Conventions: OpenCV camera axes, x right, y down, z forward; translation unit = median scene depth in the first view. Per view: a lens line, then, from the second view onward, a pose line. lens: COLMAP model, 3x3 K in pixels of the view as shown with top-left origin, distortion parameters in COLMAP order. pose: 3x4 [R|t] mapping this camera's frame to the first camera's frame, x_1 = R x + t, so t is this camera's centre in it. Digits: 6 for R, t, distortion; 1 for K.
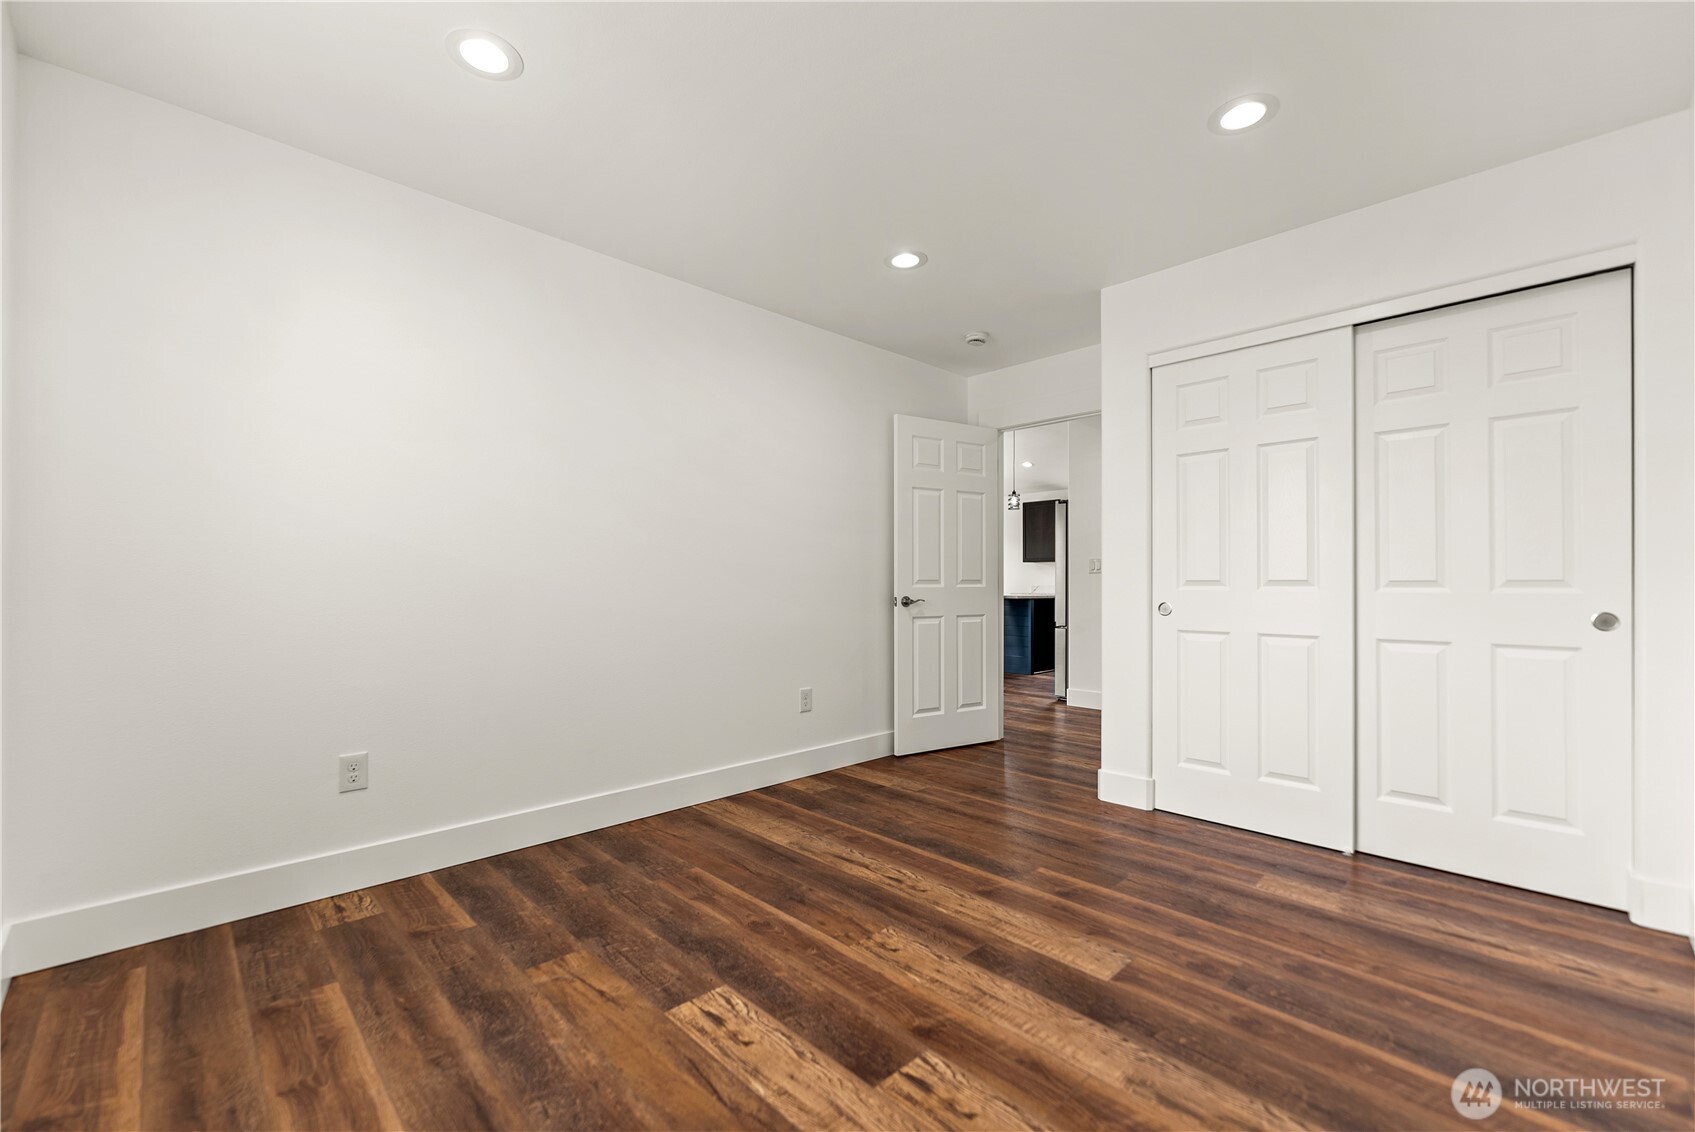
lens RADIAL K [[689.9, 0, 845.2], [0, 689.9, 567.4], [0, 0, 1]] dist [-0.004786, -0.000363]
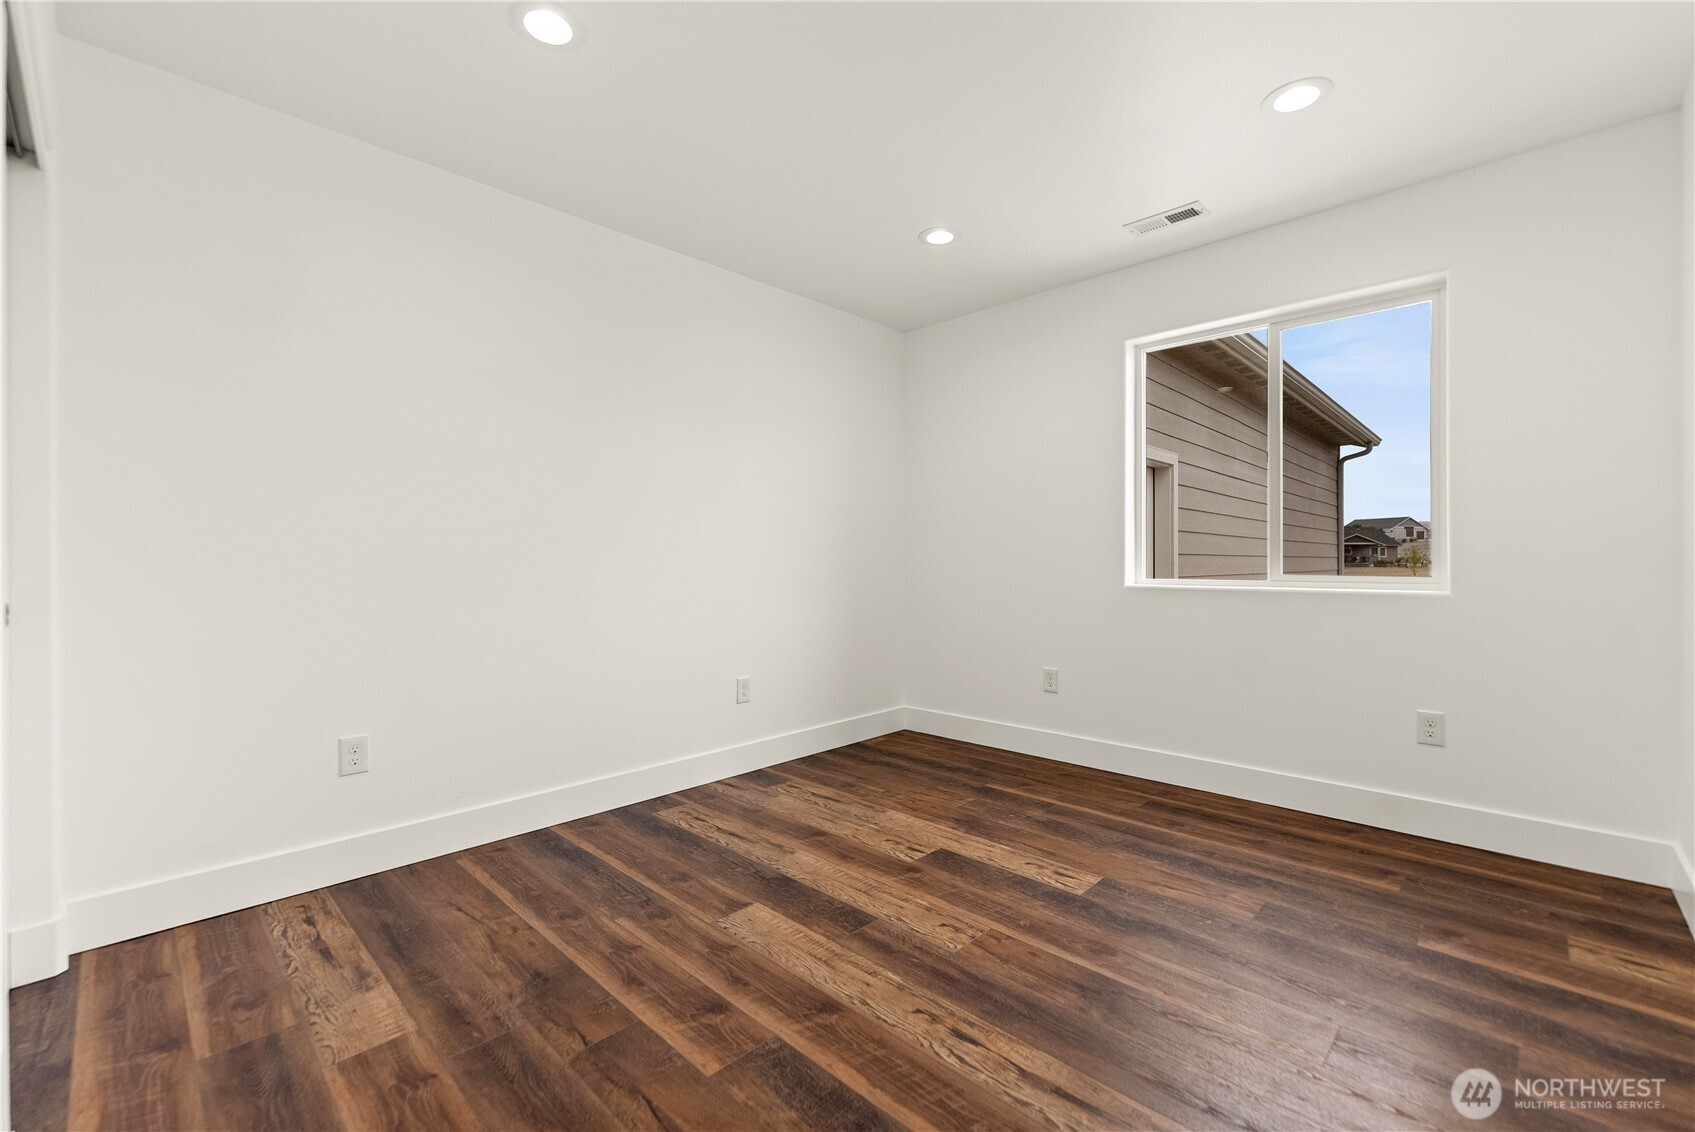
lens RADIAL K [[689.9, 0, 847.4], [0, 689.9, 569.4], [0, 0, 1]] dist [-0.004786, -0.000363]
pose [[-0.999465, 0.002788, -0.032578, 0.248965], [0.003272, 0.999885, -0.014807, 0.050386], [0.032533, -0.014905, -0.999360, 2.050247]]
